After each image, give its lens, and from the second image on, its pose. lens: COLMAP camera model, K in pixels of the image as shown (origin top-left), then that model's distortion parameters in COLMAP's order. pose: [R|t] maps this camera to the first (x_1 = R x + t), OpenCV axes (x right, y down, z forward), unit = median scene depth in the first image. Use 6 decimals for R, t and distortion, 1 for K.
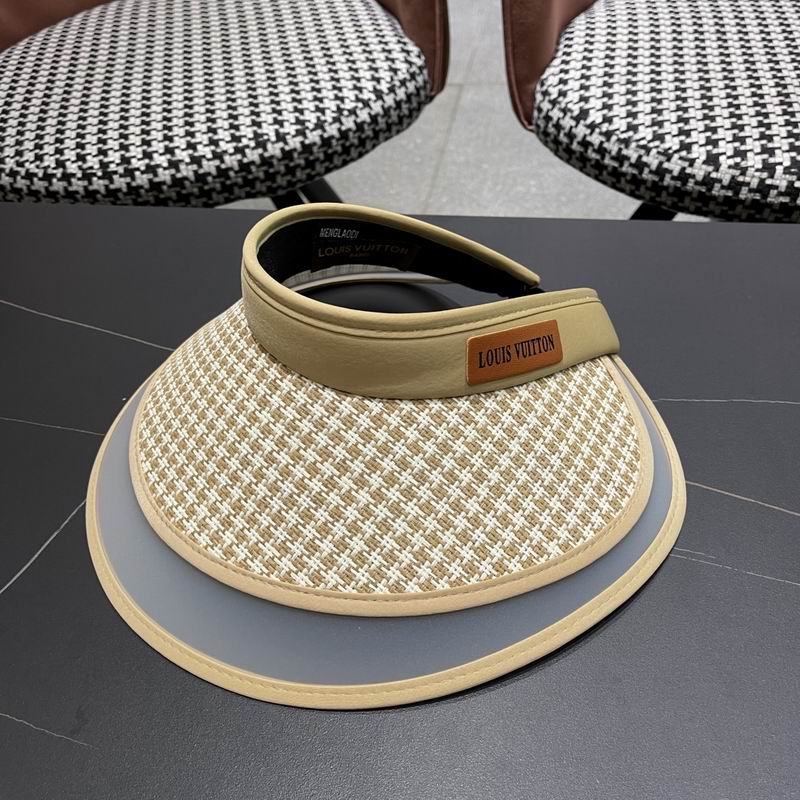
lens RADIAL K [[821.0, 0, 395.6], [0, 821.0, 405.9], [0, 0, 1]] dist [0.019713, 0.000000]
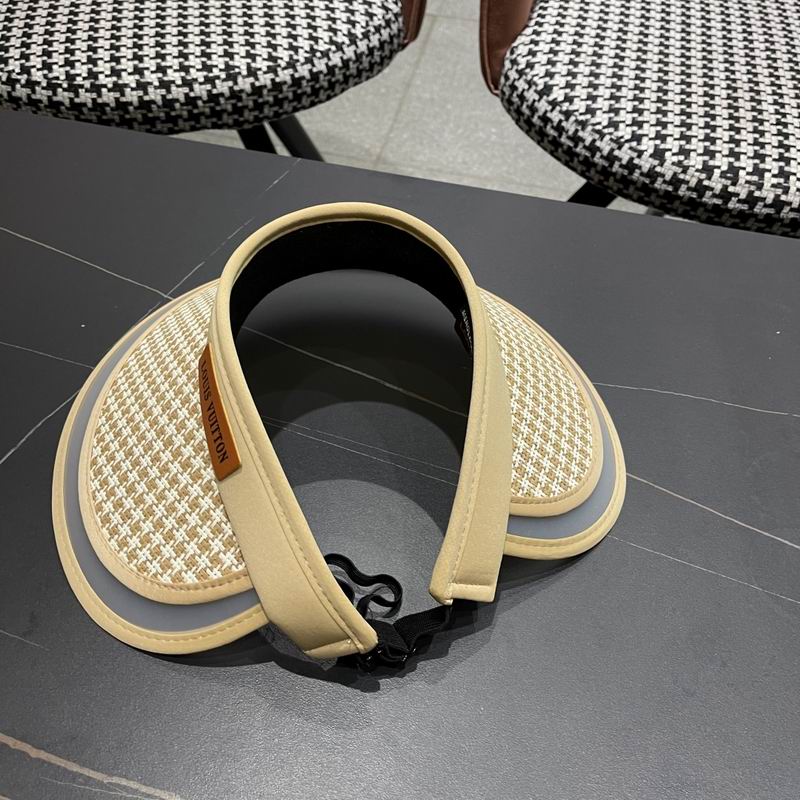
lens RADIAL K [[821.0, 0, 395.1], [0, 821.0, 405.7], [0, 0, 1]] dist [0.019713, 0.000000]
pose [[0.991499, 0.099322, 0.084054, -0.009901], [-0.106790, 0.990237, 0.089589, -0.030697], [-0.074336, -0.097803, 0.992426, -0.055368]]
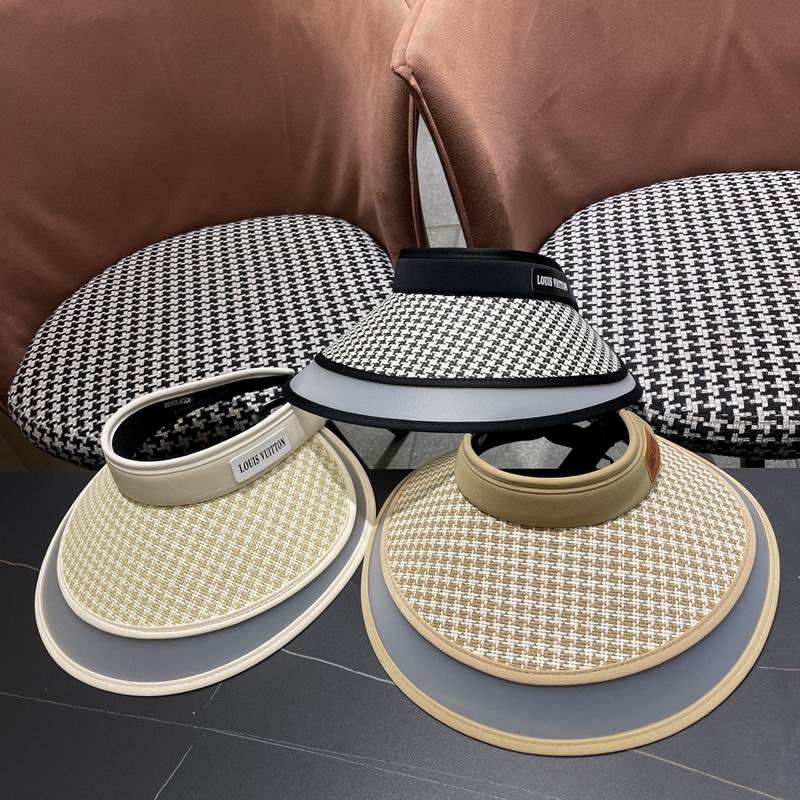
lens RADIAL K [[821.0, 0, 399.3], [0, 821.0, 393.1], [0, 0, 1]] dist [0.019713, 0.000000]
pose [[0.995516, -0.088978, -0.032120, 0.045057], [0.085644, 0.991937, -0.093418, -0.203646], [0.040173, 0.090248, 0.995109, -0.171725]]
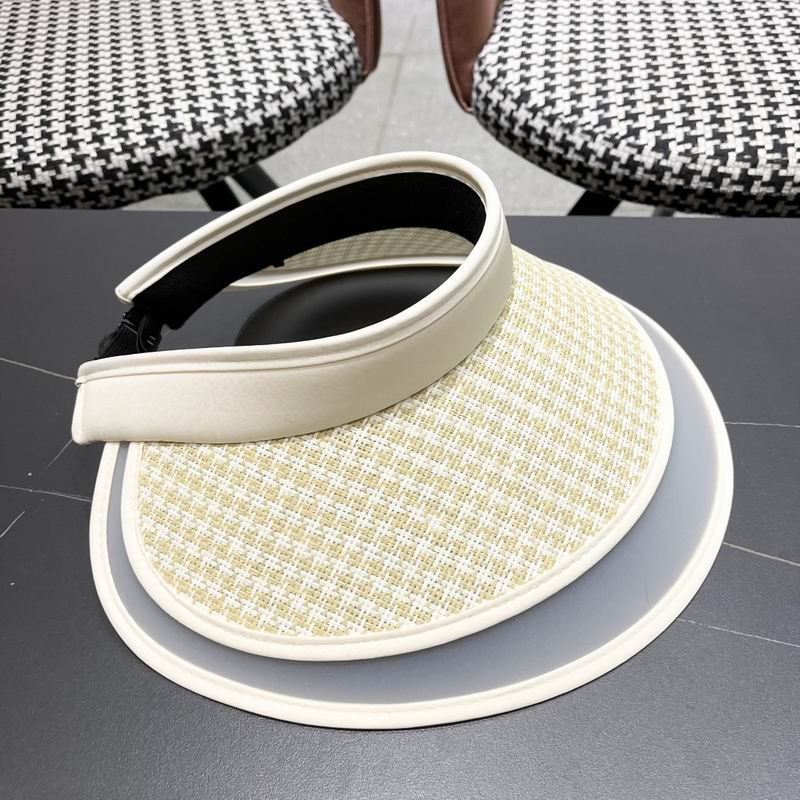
lens RADIAL K [[821.0, 0, 400.9], [0, 821.0, 407.6], [0, 0, 1]] dist [0.019713, 0.000000]
pose [[0.997648, -0.038607, 0.056631, 0.021472], [0.036390, 0.998550, 0.039672, -0.043721], [-0.058081, -0.037518, 0.997607, 0.064470]]
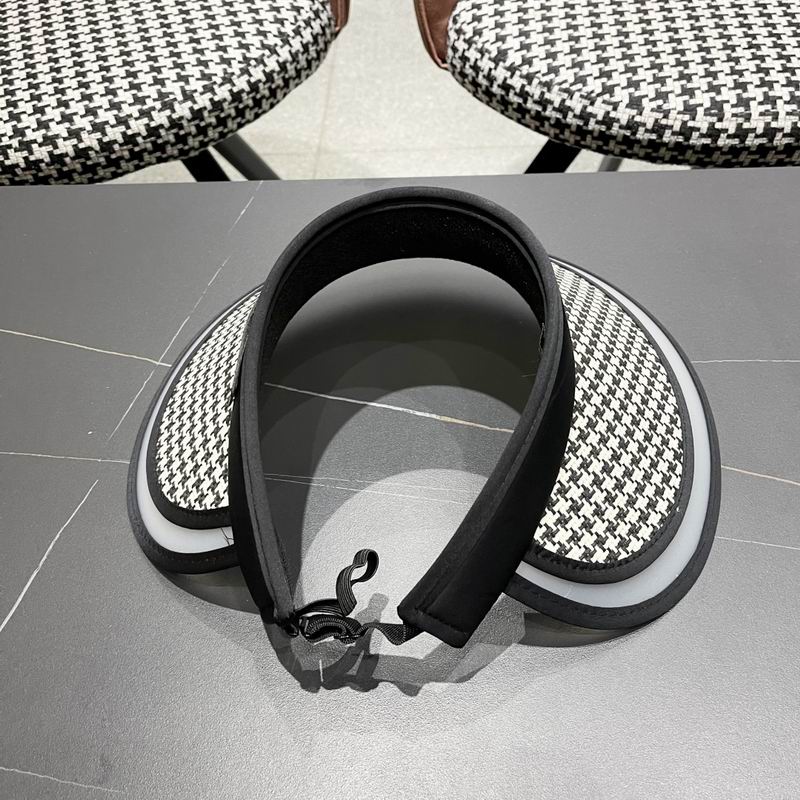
lens RADIAL K [[821.0, 0, 399.7], [0, 821.0, 408.2], [0, 0, 1]] dist [0.019713, 0.000000]
pose [[0.987262, -0.104649, 0.119844, -0.051141], [0.089481, 0.988035, 0.125622, -0.071237], [-0.131557, -0.113298, 0.984813, 0.004331]]
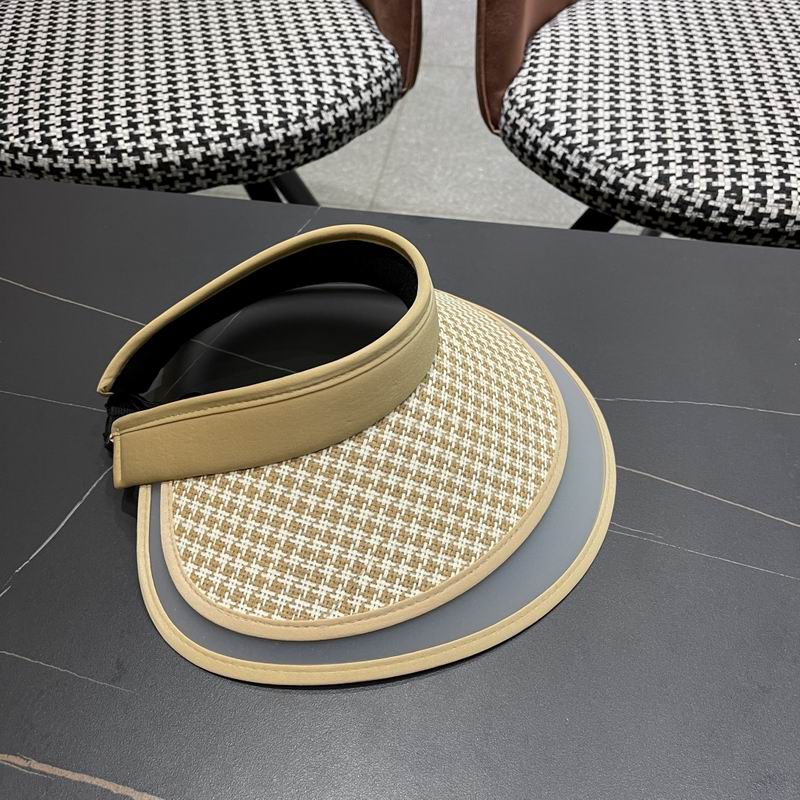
lens RADIAL K [[821.0, 0, 395.5], [0, 821.0, 409.7], [0, 0, 1]] dist [0.019713, 0.000000]
pose [[0.995049, 0.032464, 0.093939, -0.060350], [-0.036537, 0.998451, 0.041970, -0.018689], [-0.092431, -0.045194, 0.994693, -0.074300]]
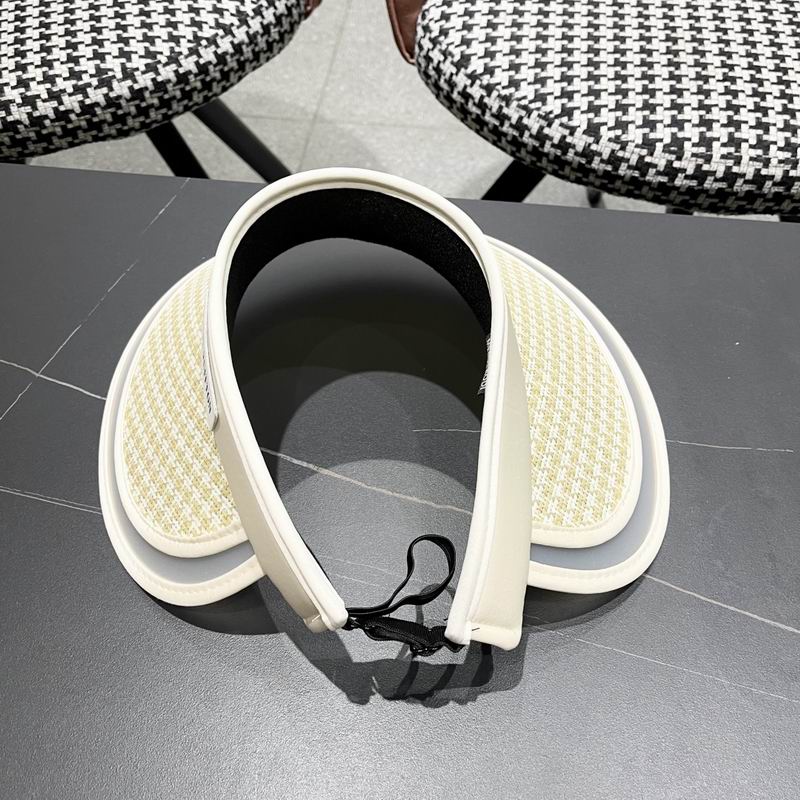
lens RADIAL K [[821.0, 0, 400.0], [0, 821.0, 403.9], [0, 0, 1]] dist [0.019713, 0.000000]
pose [[0.995027, -0.014067, 0.098602, 0.058522], [-0.003331, 0.984723, 0.174094, -0.132626], [-0.099545, -0.173557, 0.979780, 0.041057]]
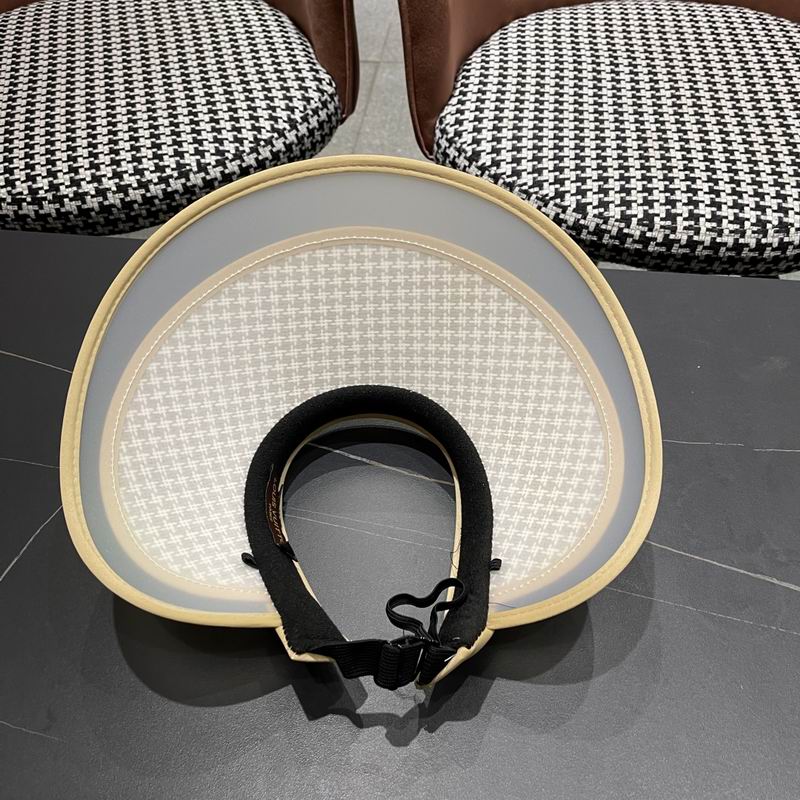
lens RADIAL K [[821.0, 0, 406.1], [0, 821.0, 405.8], [0, 0, 1]] dist [0.019713, 0.000000]
pose [[0.994447, -0.009054, 0.104846, 0.011494], [0.002107, 0.997805, 0.066180, -0.083979], [-0.105216, -0.065592, 0.992284, -0.127236]]
